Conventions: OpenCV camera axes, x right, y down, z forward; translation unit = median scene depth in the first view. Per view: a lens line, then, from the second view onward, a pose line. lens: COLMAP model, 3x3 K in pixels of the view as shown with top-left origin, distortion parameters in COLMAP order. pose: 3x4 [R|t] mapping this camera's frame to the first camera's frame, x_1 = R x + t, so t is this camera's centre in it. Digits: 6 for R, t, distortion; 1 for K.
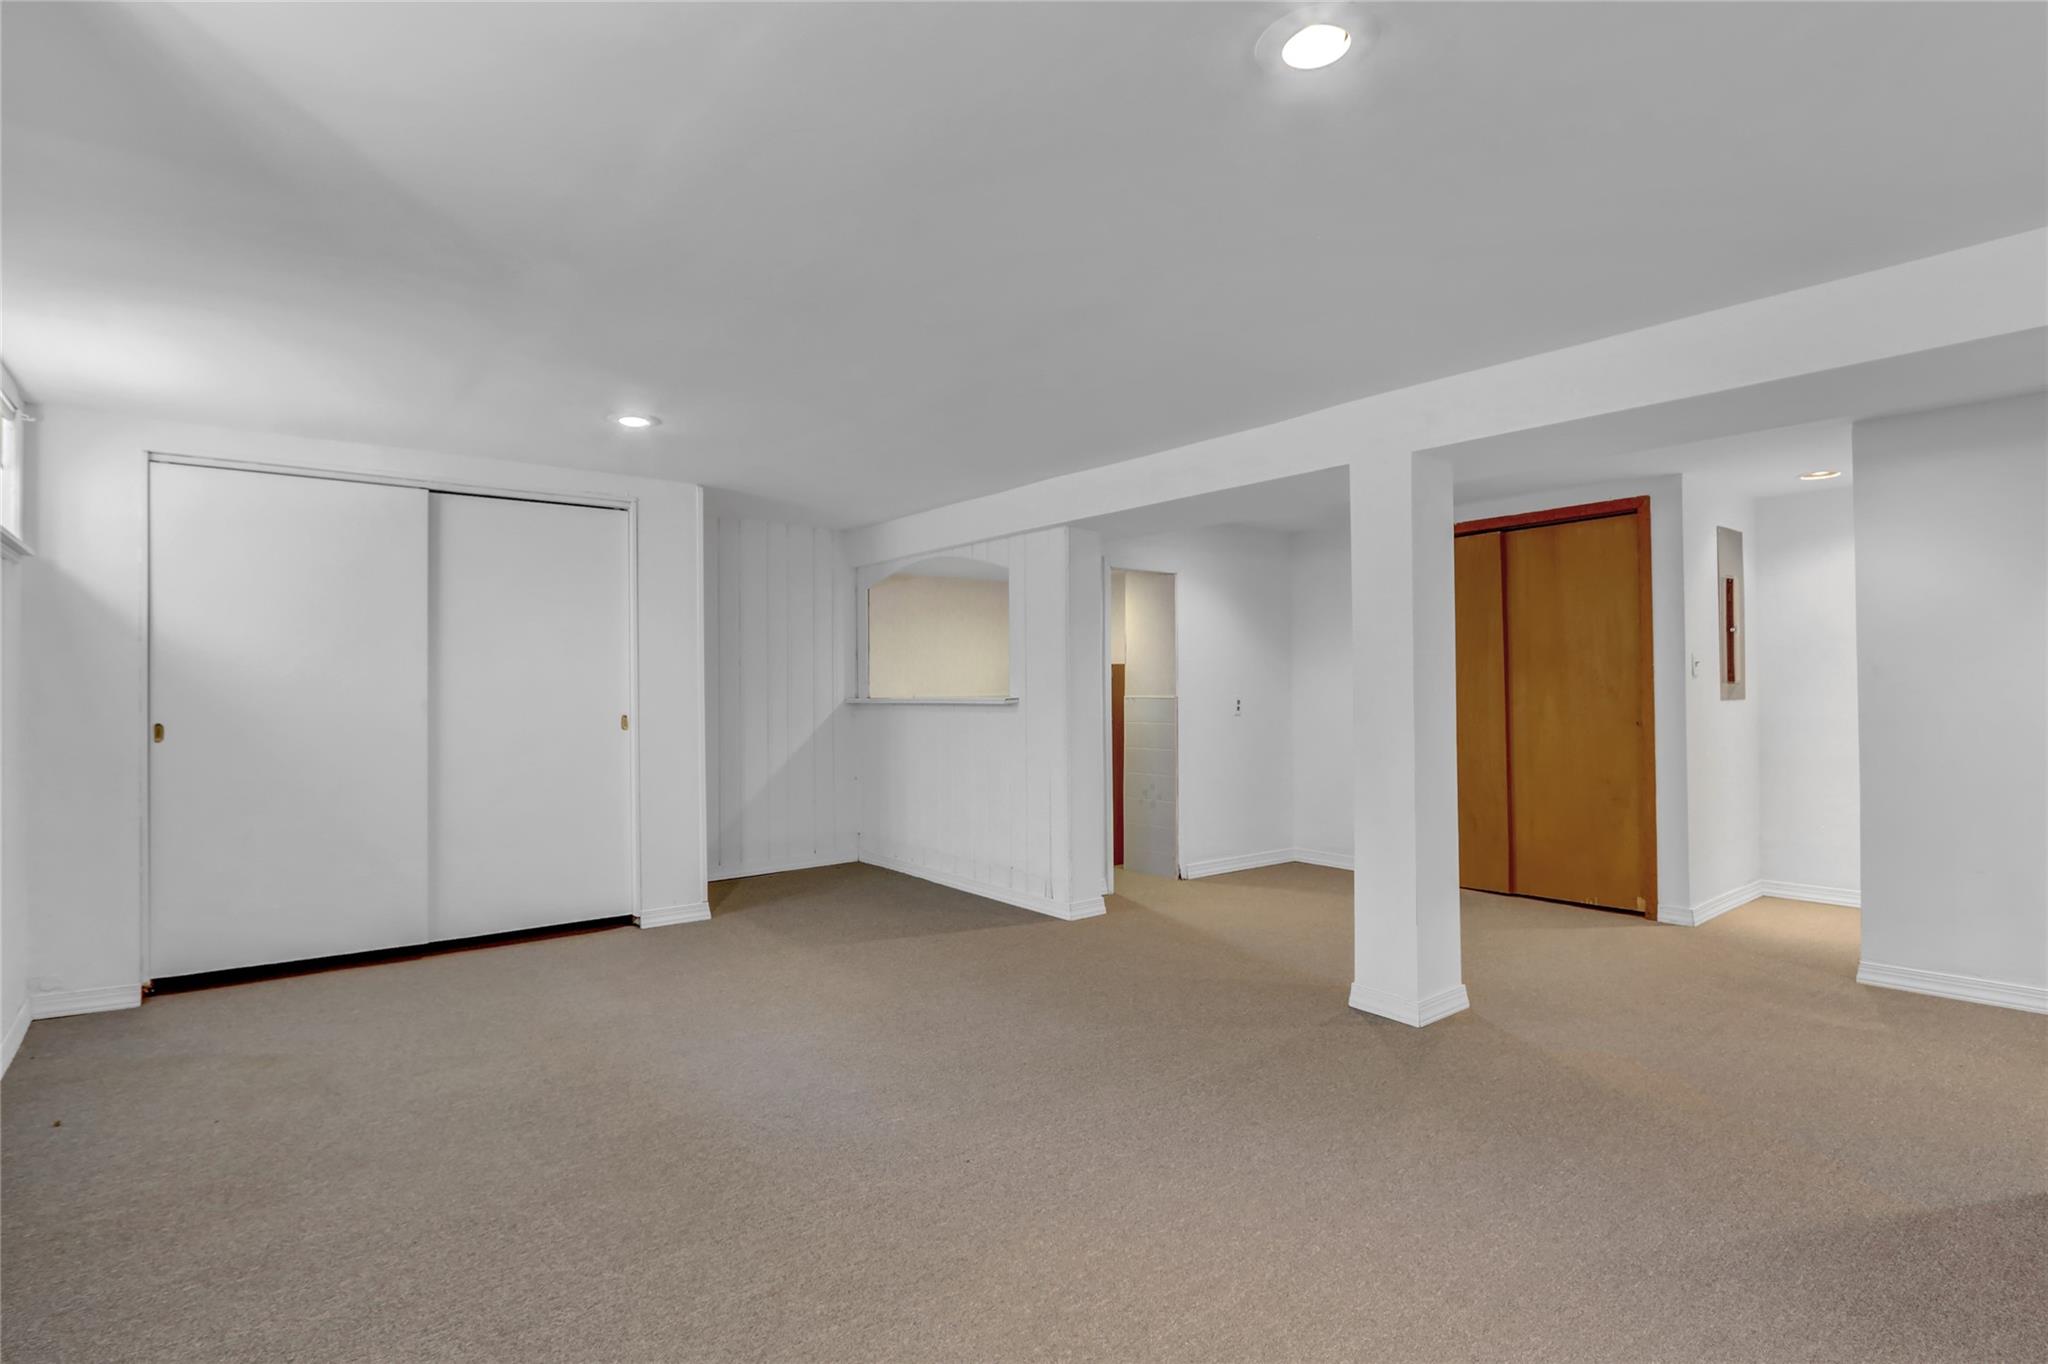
lens RADIAL K [[984.6, 0, 1024.0], [0, 984.6, 682.0], [0, 0, 1]] dist [-0.029185, 0.000058]
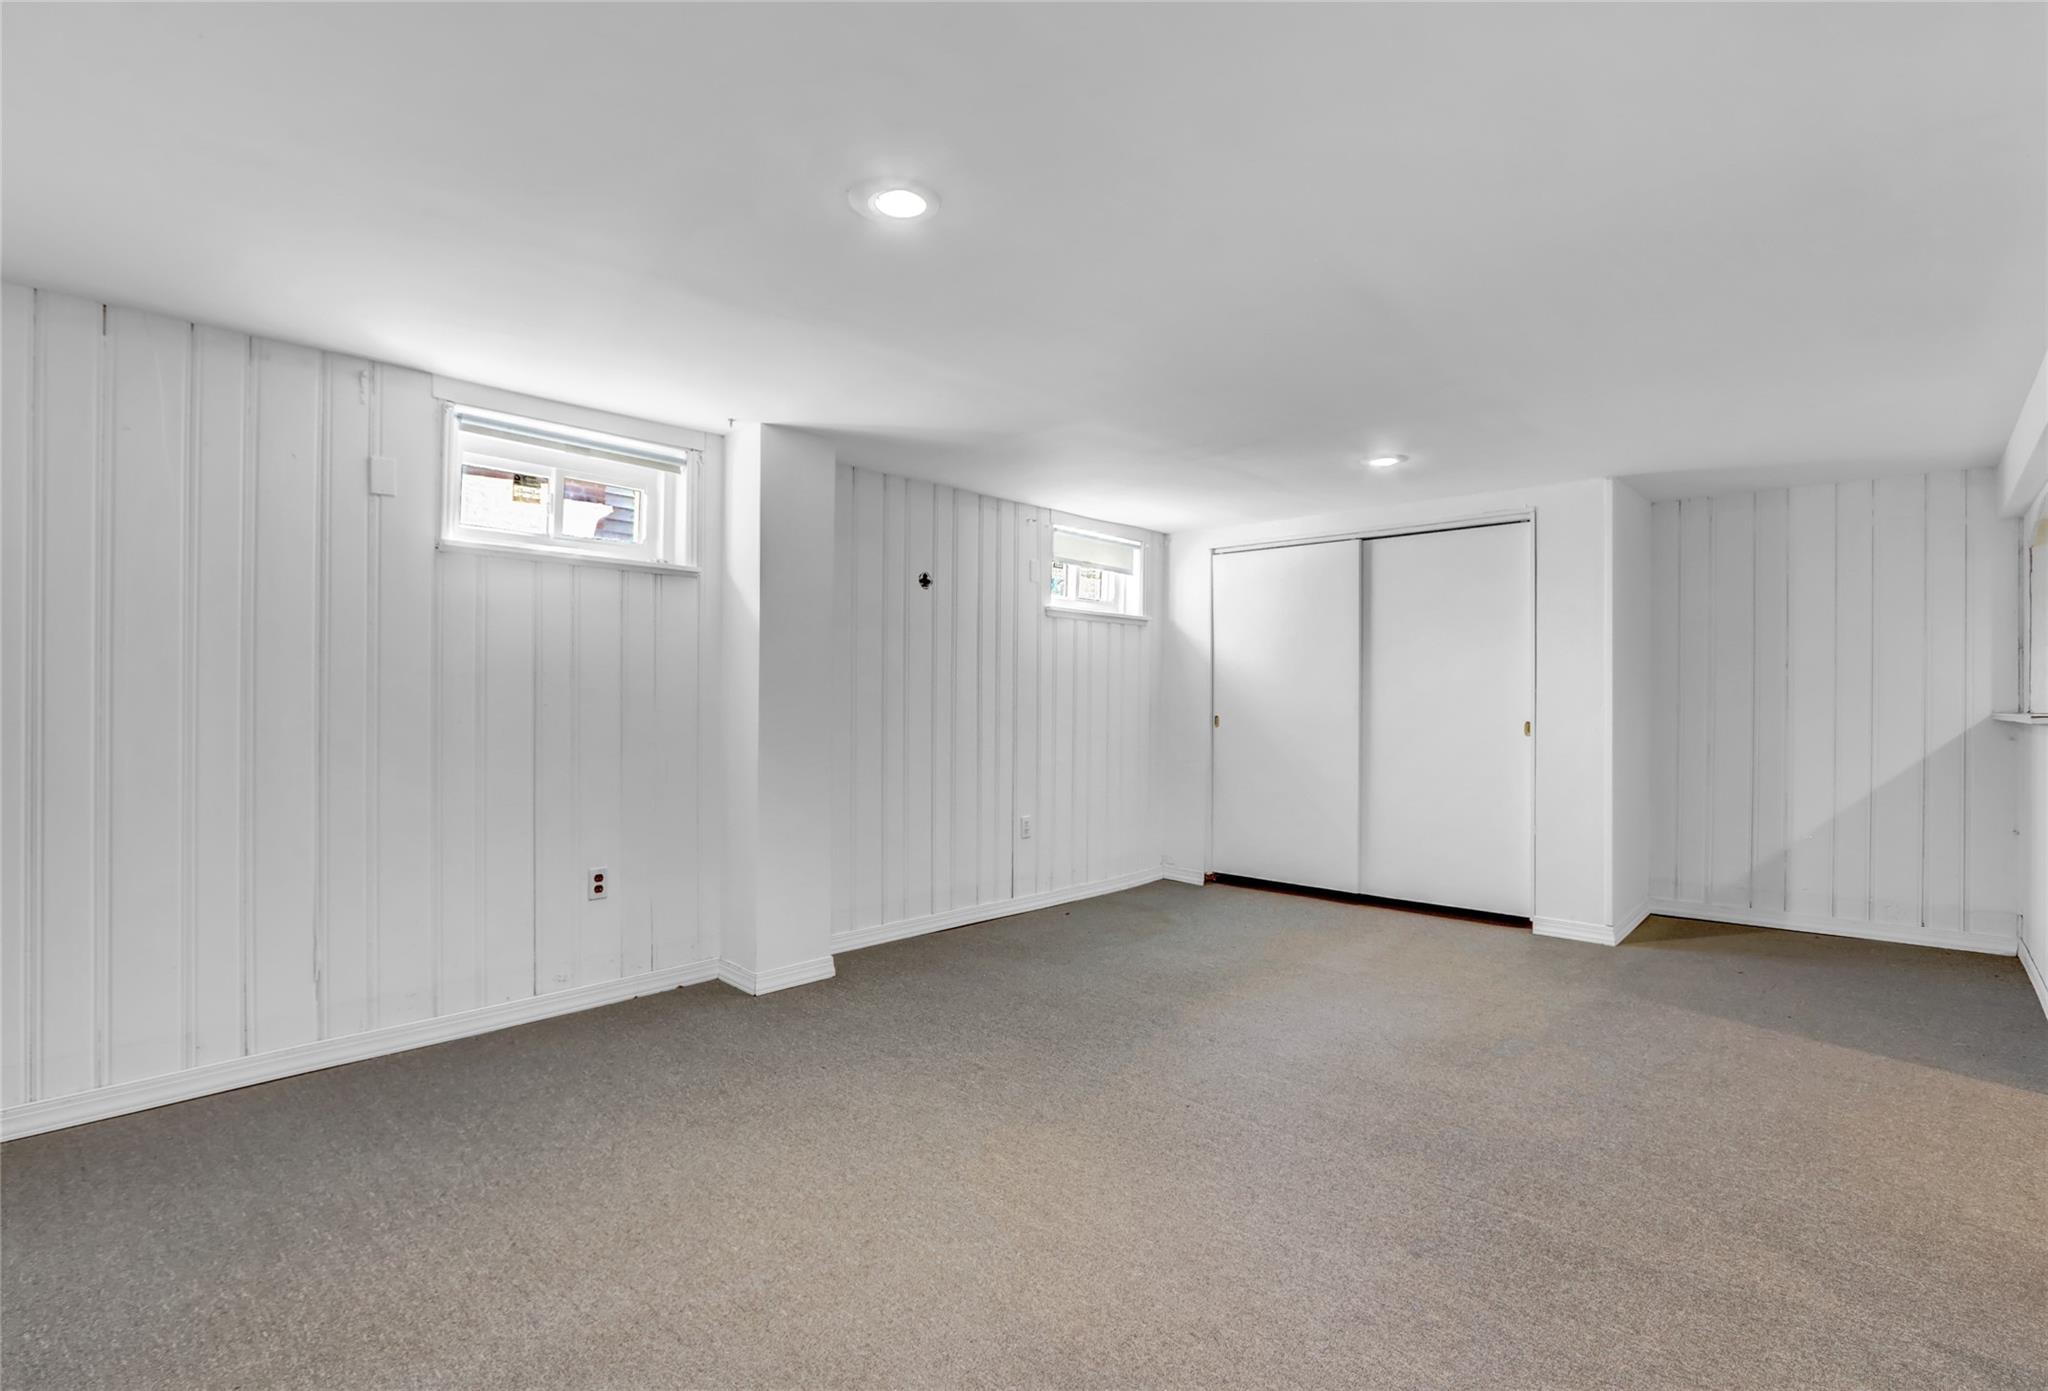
lens RADIAL K [[1012.3, 0, 1024.0], [0, 1012.3, 695.5], [0, 0, 1]] dist [0.001091, 0.000096]
pose [[0.156778, 0.010764, -0.987575, 0.678120], [0.004621, 0.999922, 0.011632, -0.010973], [0.987623, -0.006387, 0.156716, 0.378657]]
